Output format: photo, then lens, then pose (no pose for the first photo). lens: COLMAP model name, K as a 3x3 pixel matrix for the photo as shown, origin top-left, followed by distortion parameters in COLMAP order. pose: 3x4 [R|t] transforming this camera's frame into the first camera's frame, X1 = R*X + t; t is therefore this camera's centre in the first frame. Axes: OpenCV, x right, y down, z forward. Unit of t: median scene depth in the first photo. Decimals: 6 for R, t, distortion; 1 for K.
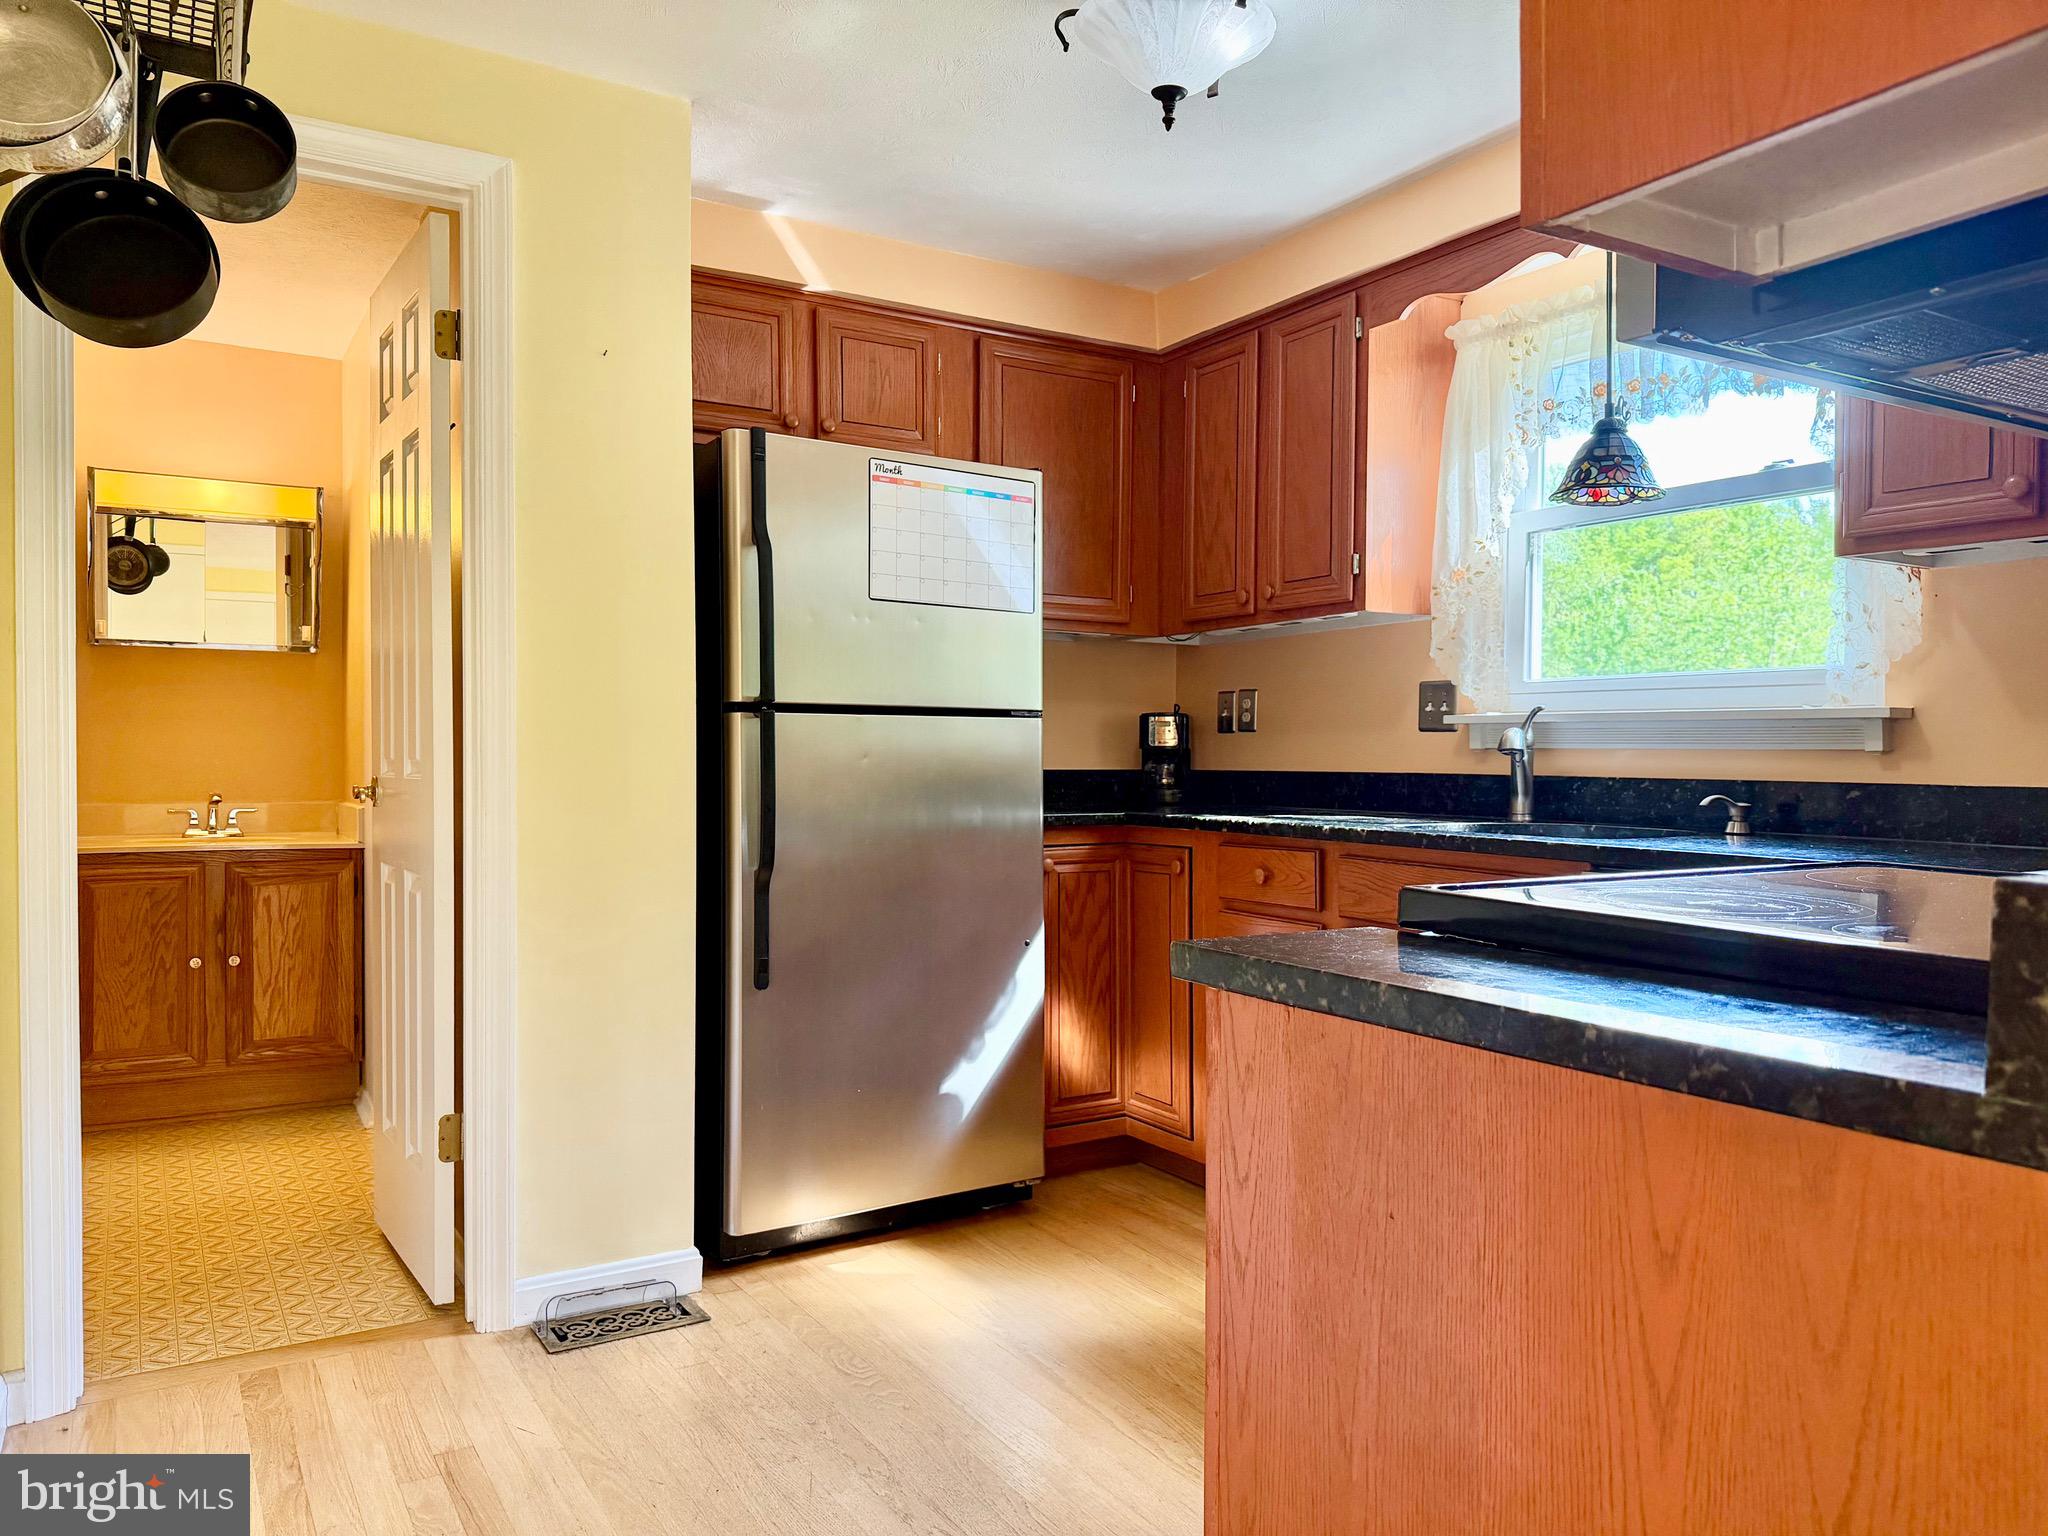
lens RADIAL K [[1433.9, 0, 1014.4], [0, 1433.9, 775.5], [0, 0, 1]] dist [0.038318, -0.051315]
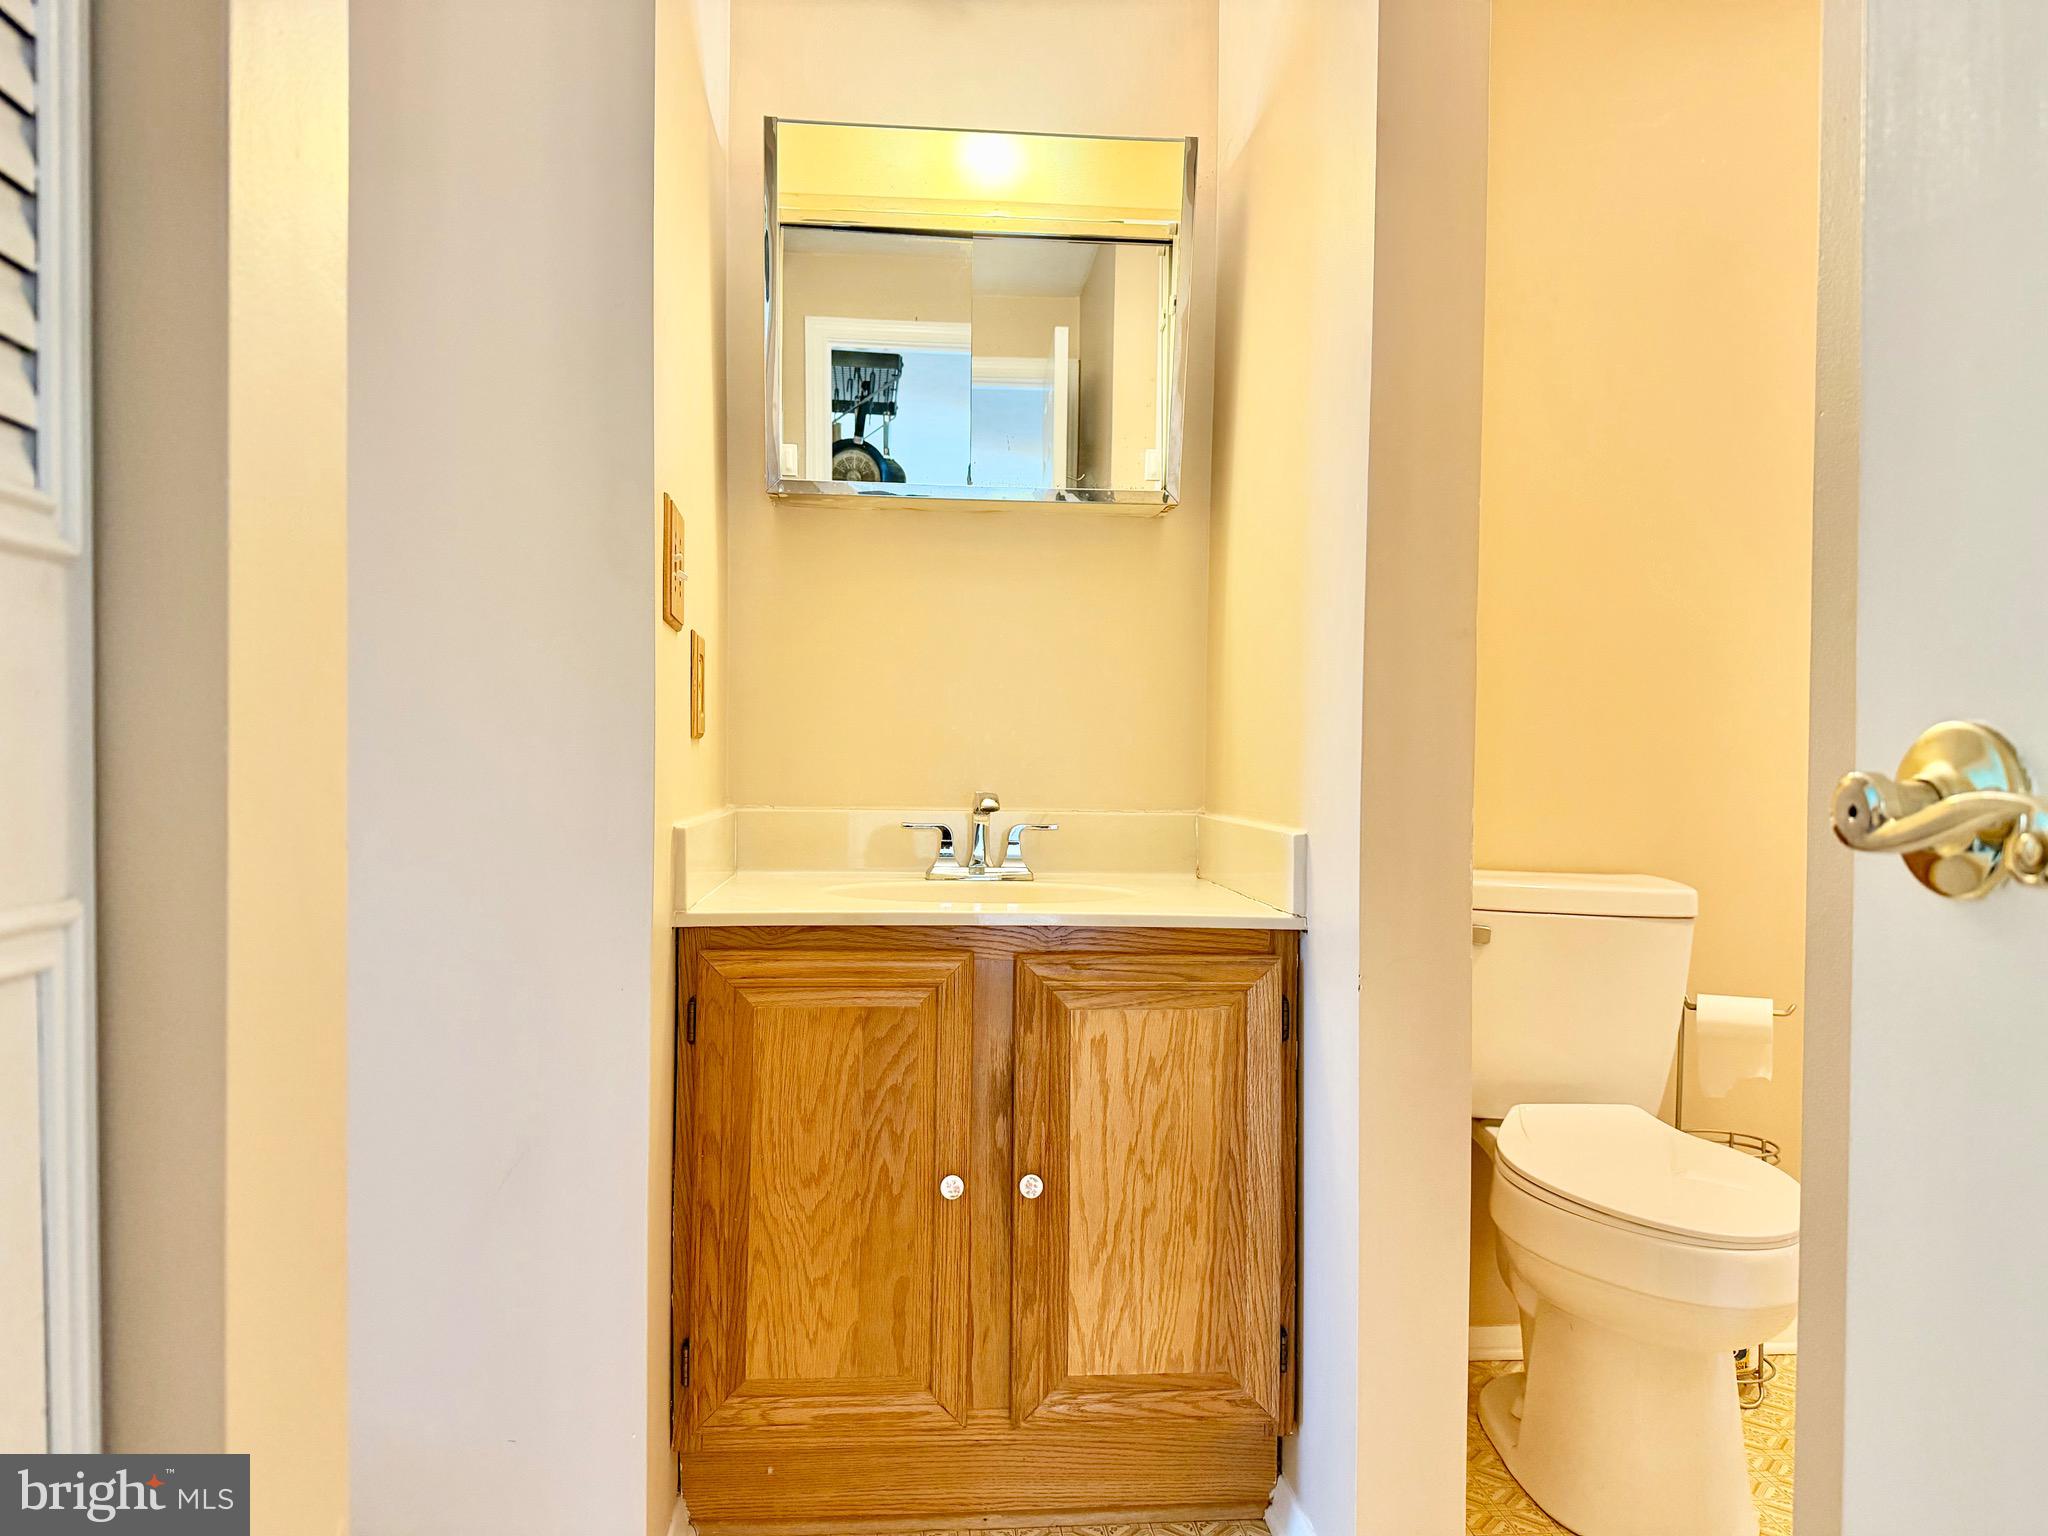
lens RADIAL K [[1433.9, 0, 1014.4], [0, 1433.9, 775.5], [0, 0, 1]] dist [0.038318, -0.051315]
pose [[0.899894, 0.009284, -0.436009, -0.357607], [-0.012670, 0.999908, -0.004859, 0.009488], [0.435924, 0.009897, 0.899929, 0.609237]]
